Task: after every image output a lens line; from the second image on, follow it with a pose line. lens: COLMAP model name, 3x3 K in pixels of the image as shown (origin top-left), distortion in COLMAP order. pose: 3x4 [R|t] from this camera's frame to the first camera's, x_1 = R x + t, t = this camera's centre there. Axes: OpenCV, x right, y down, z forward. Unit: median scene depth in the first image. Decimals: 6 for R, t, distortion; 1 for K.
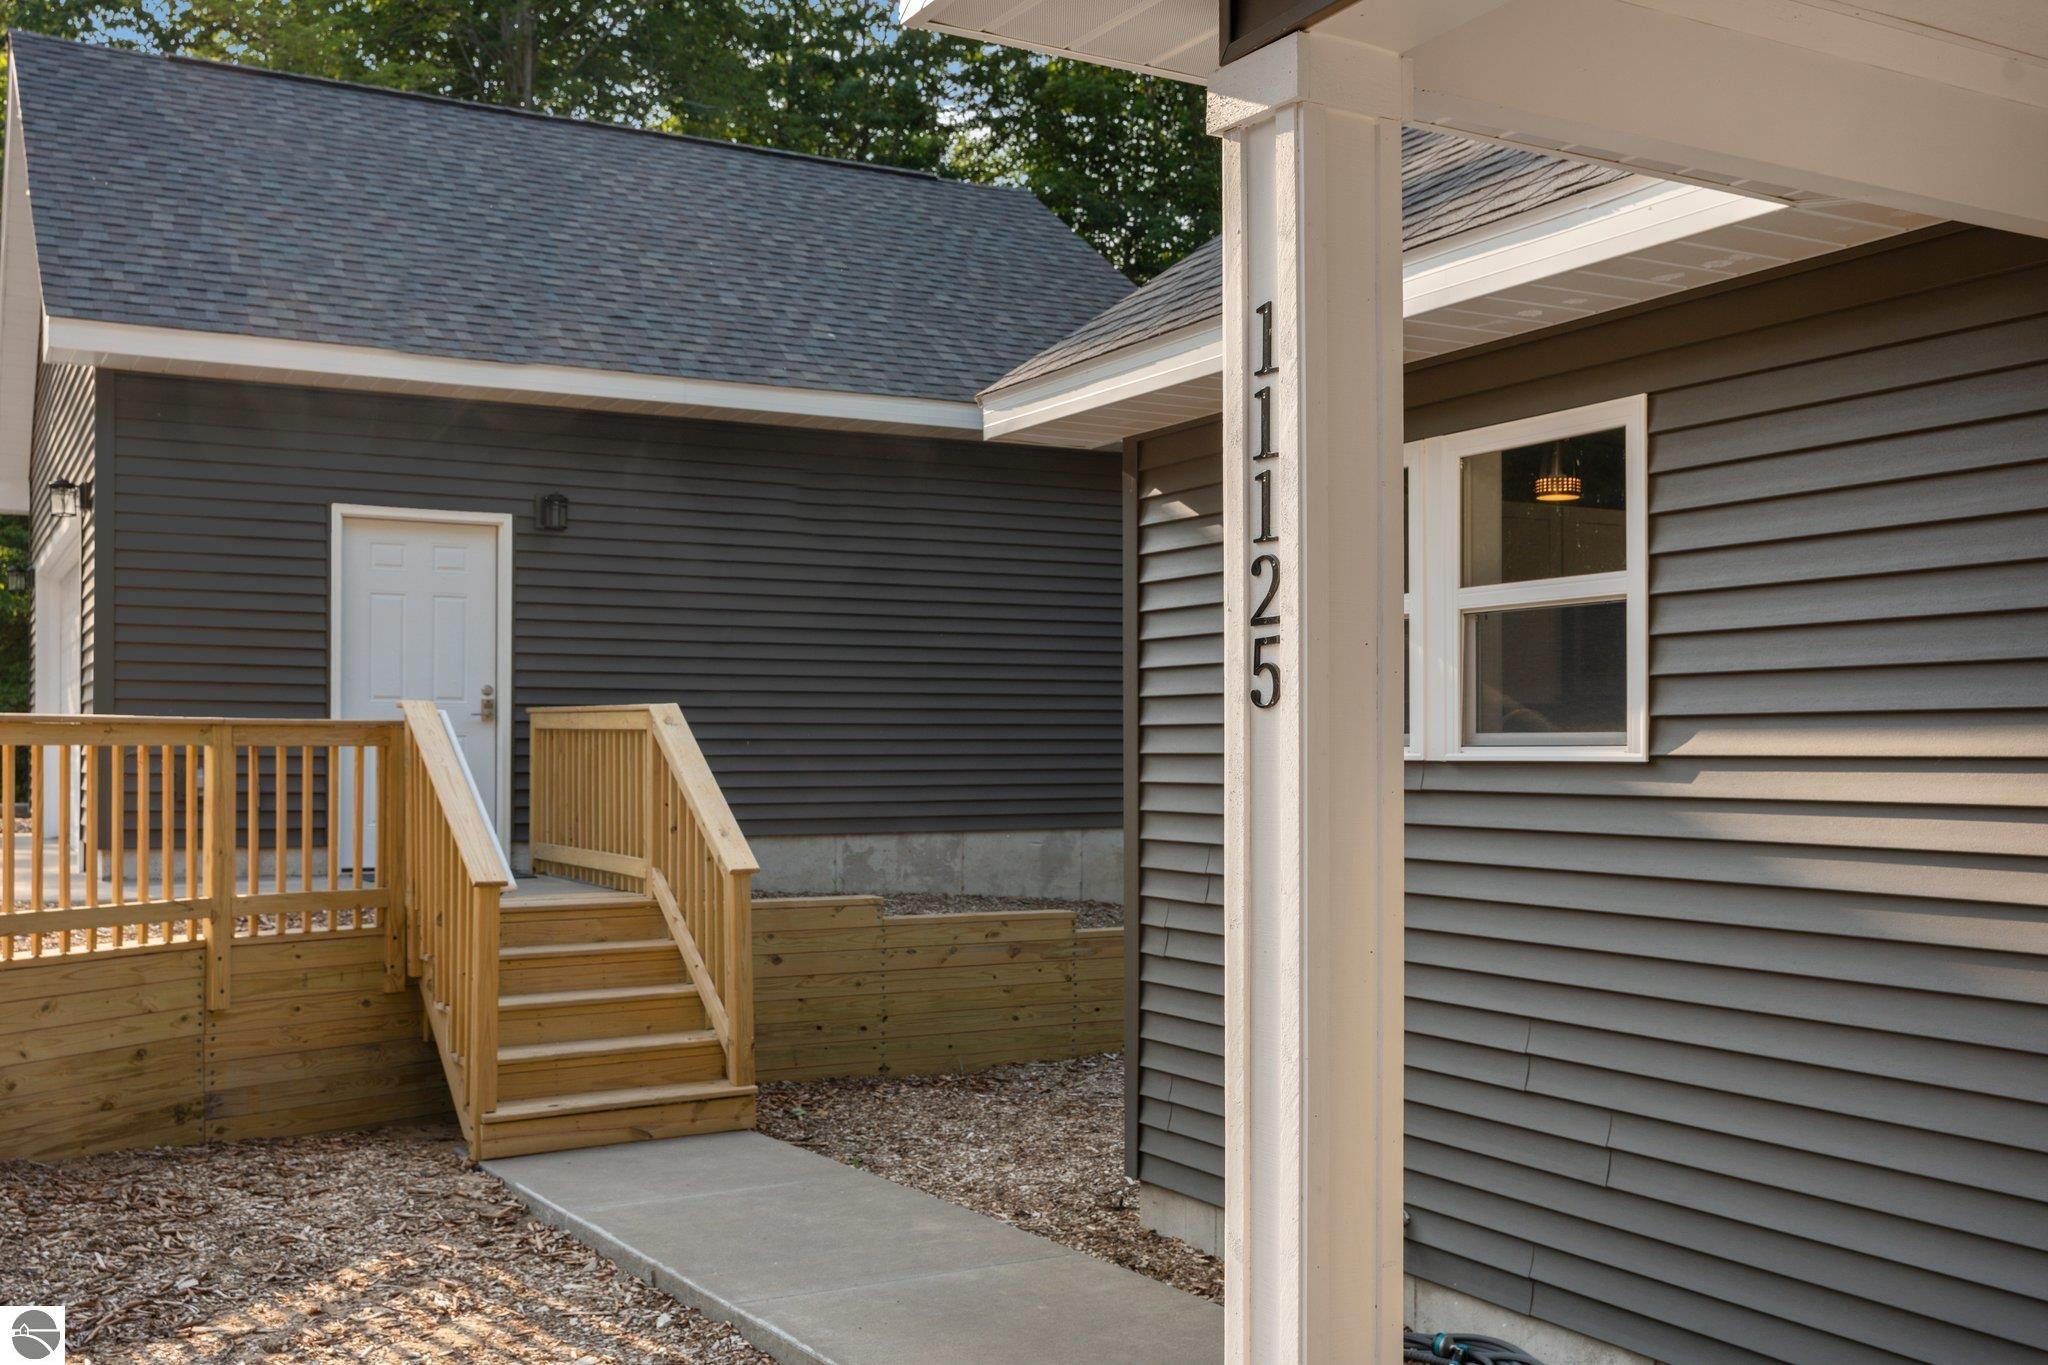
lens RADIAL K [[1980.7, 0, 998.6], [0, 1980.7, 740.9], [0, 0, 1]] dist [-0.005152, 0.000000]
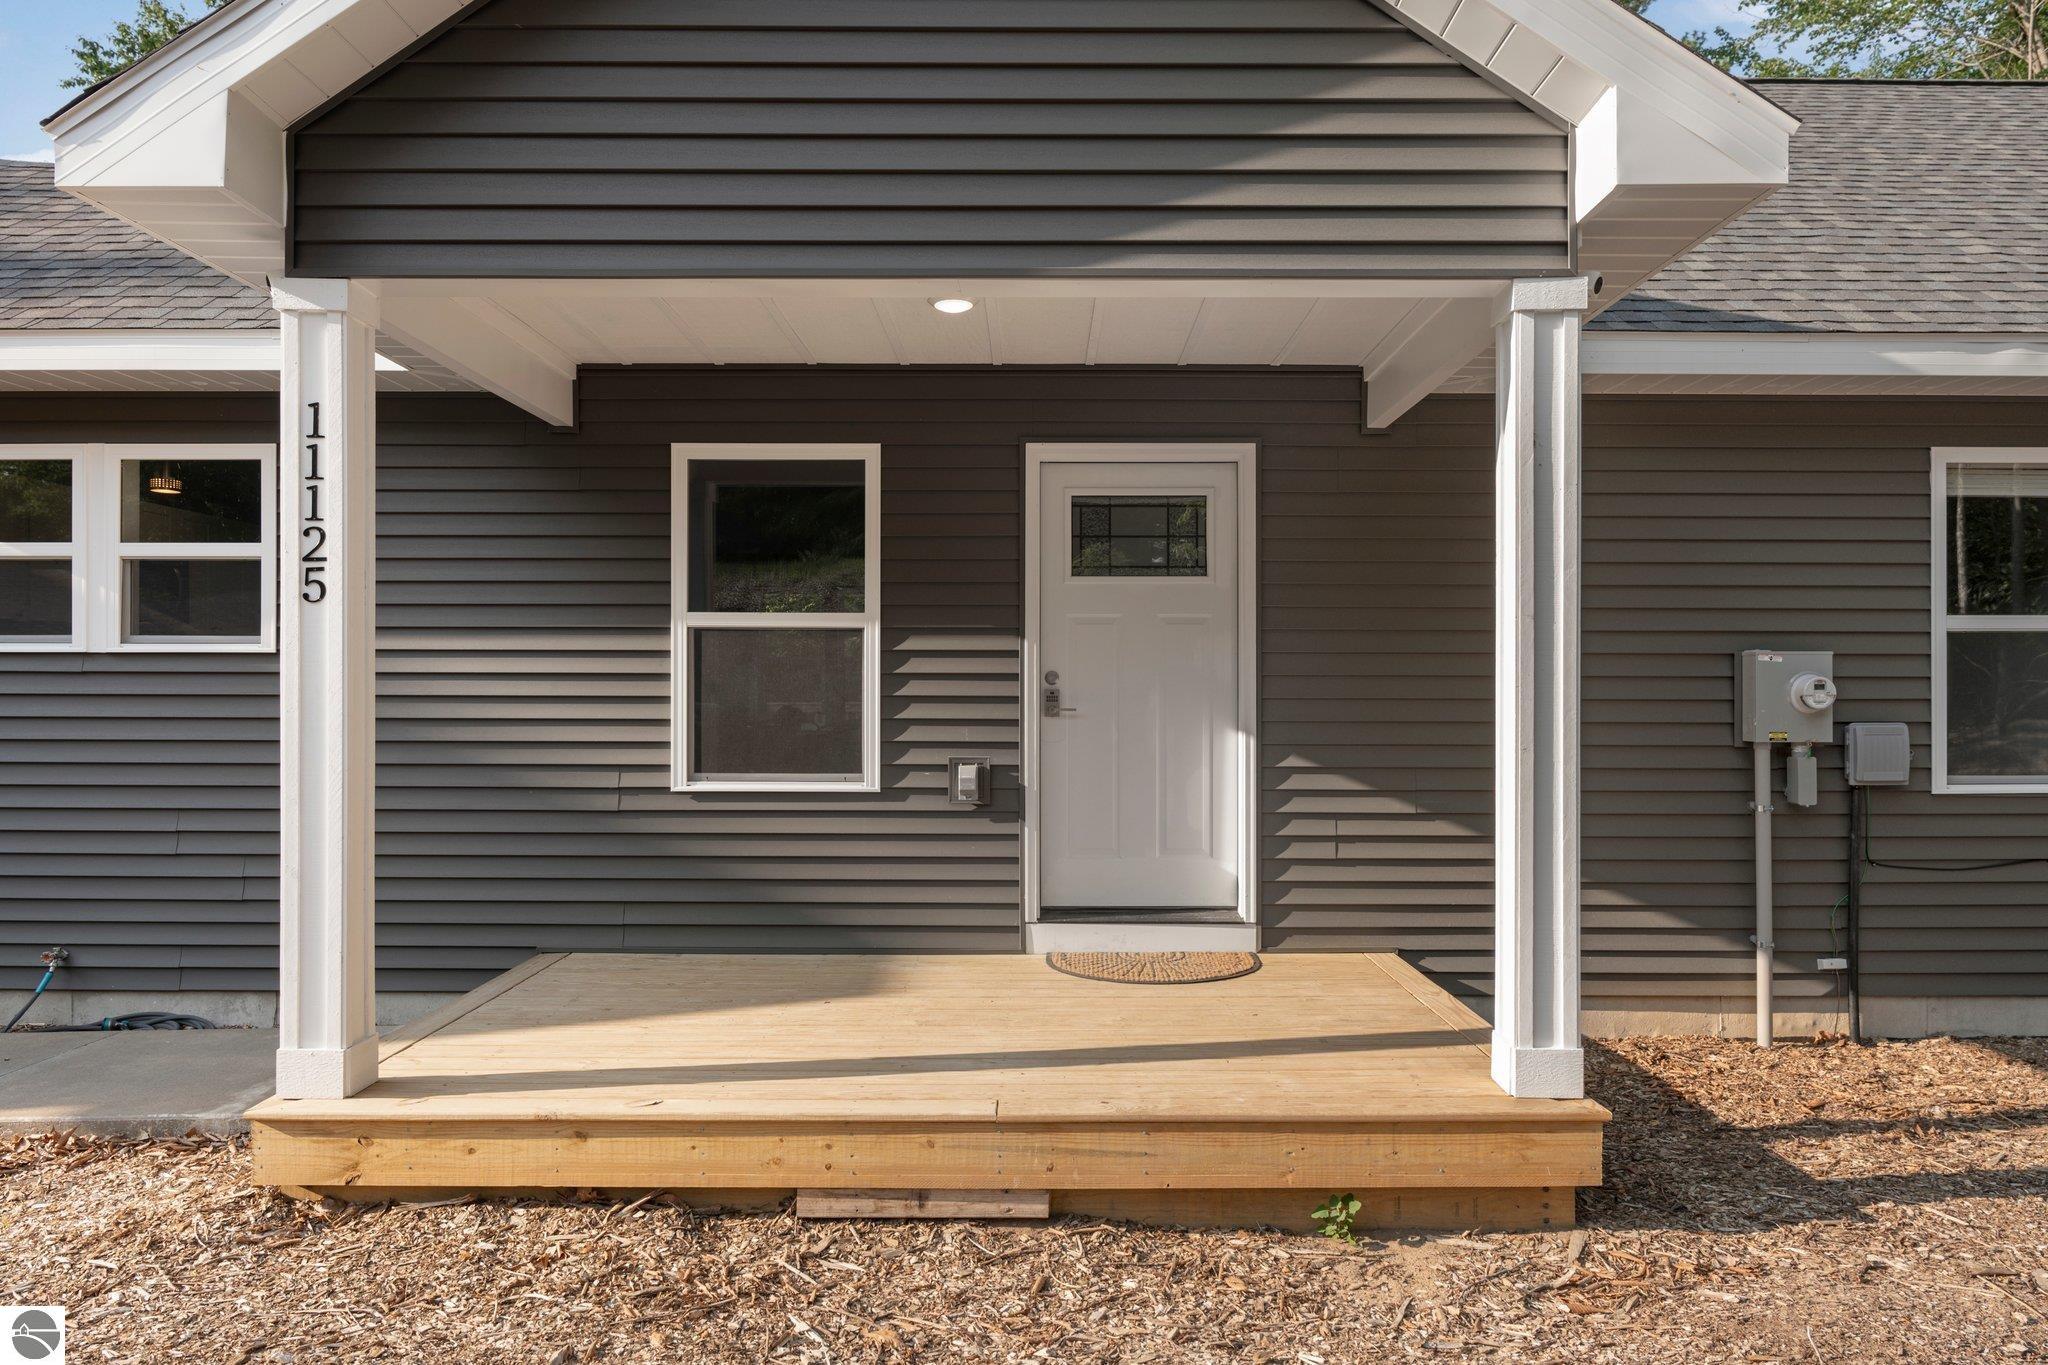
lens RADIAL K [[1387.2, 0, 1017.9], [0, 1387.2, 694.4], [0, 0, 1]] dist [0.000362, -0.000244]
pose [[0.493781, -0.002686, 0.869582, -0.726885], [-0.005385, 0.999967, 0.006147, 0.063635], [-0.869569, -0.007718, 0.493750, -0.322572]]
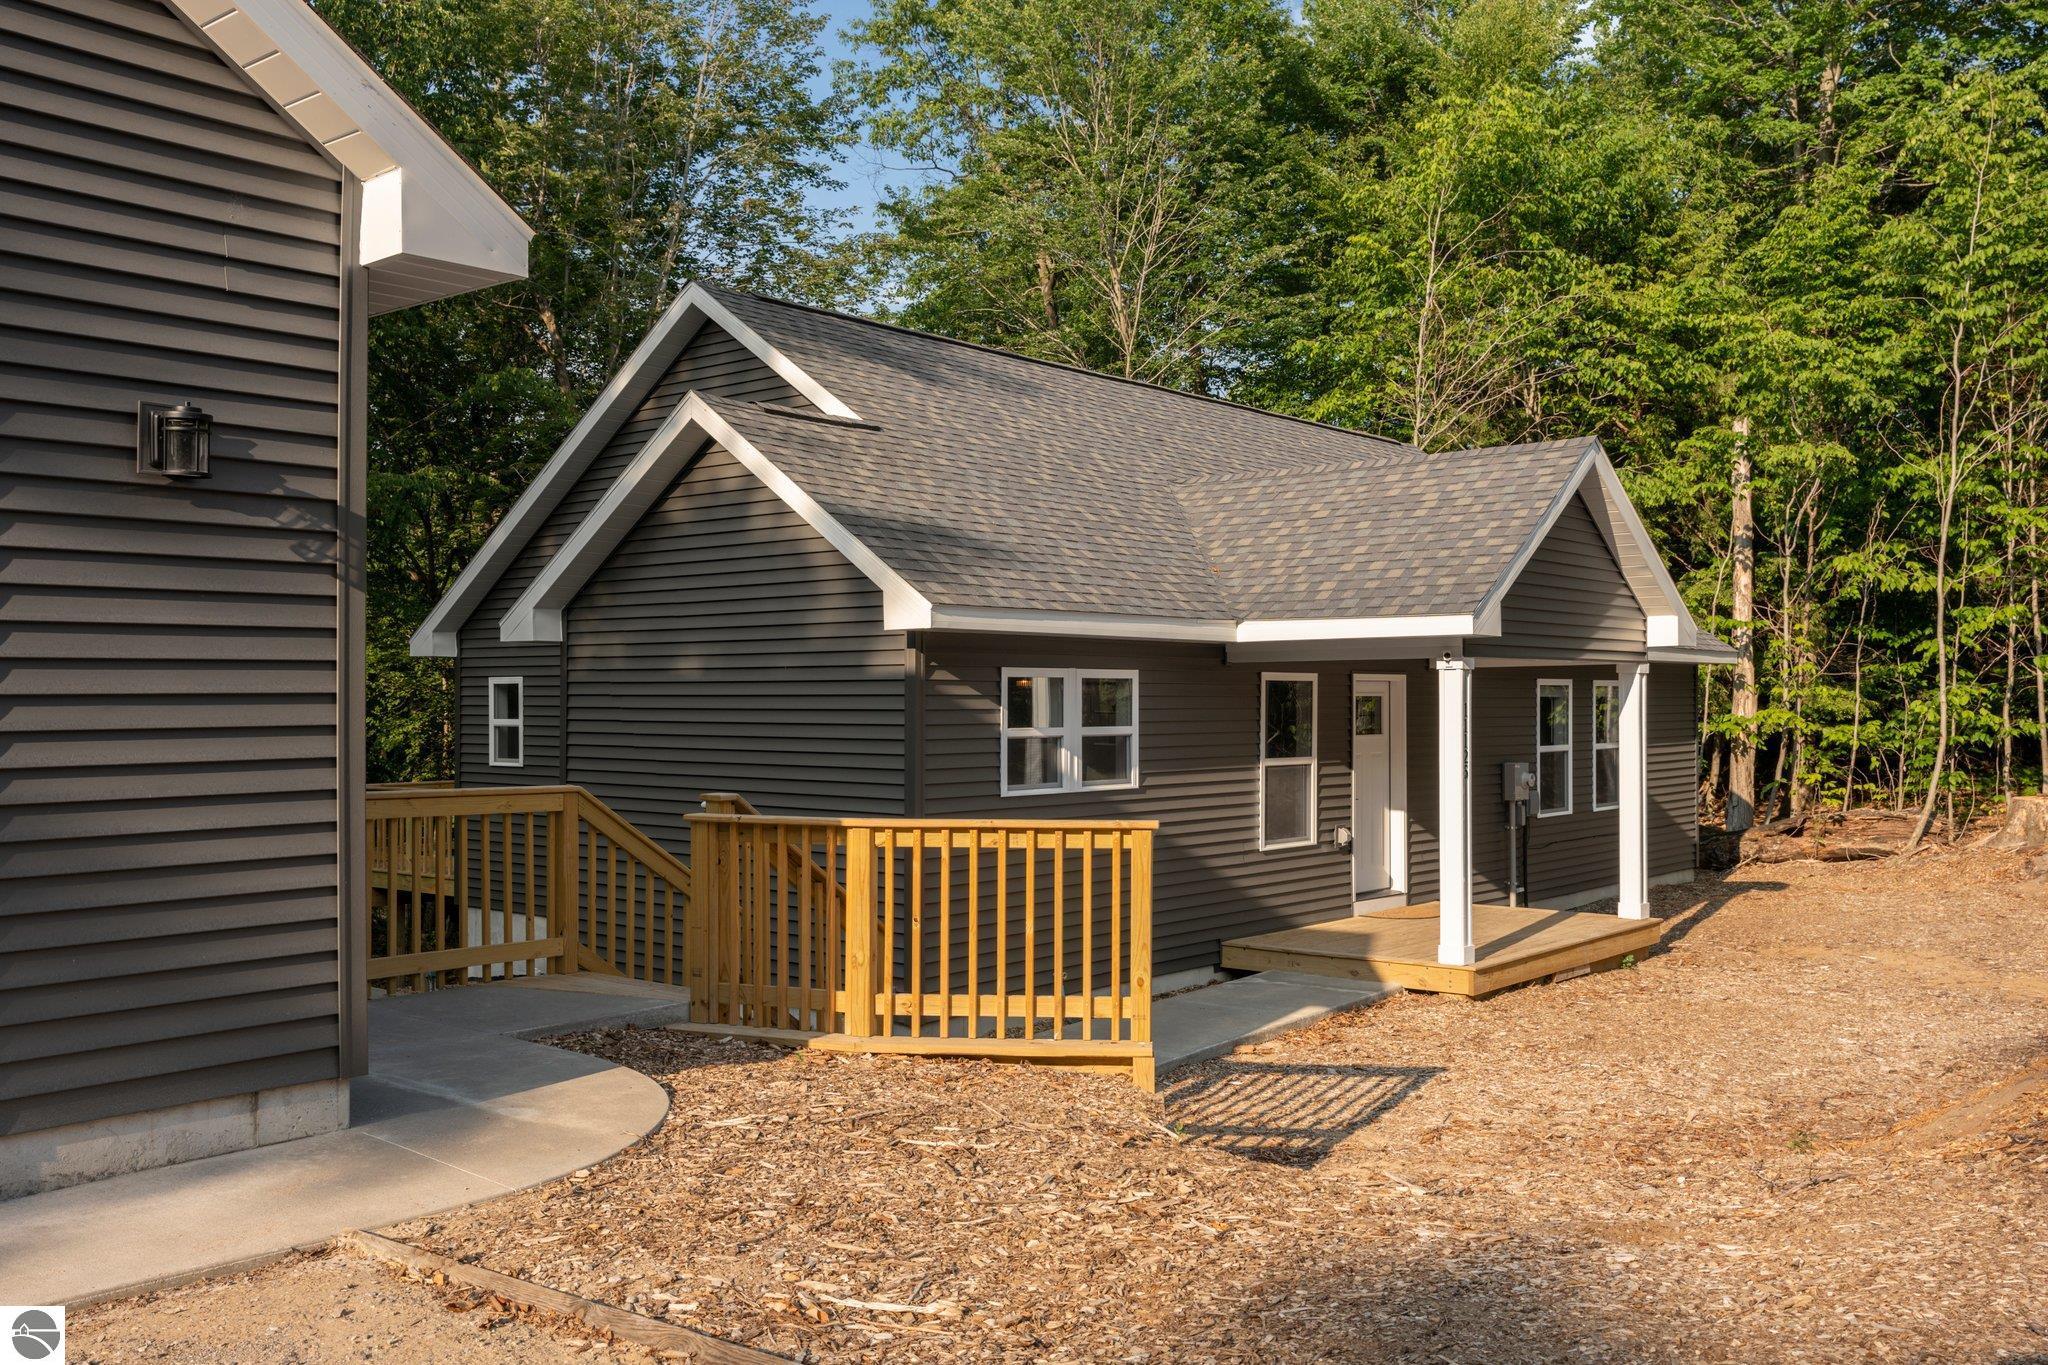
lens RADIAL K [[1780.5, 0, 1022.7], [0, 1780.5, 683.8], [0, 0, 1]] dist [-0.006408, -0.014844]
pose [[-0.341413, 0.011389, 0.939844, -3.945271], [0.000460, 0.999928, -0.011950, -0.210583], [-0.939913, -0.003647, -0.341394, 3.731095]]
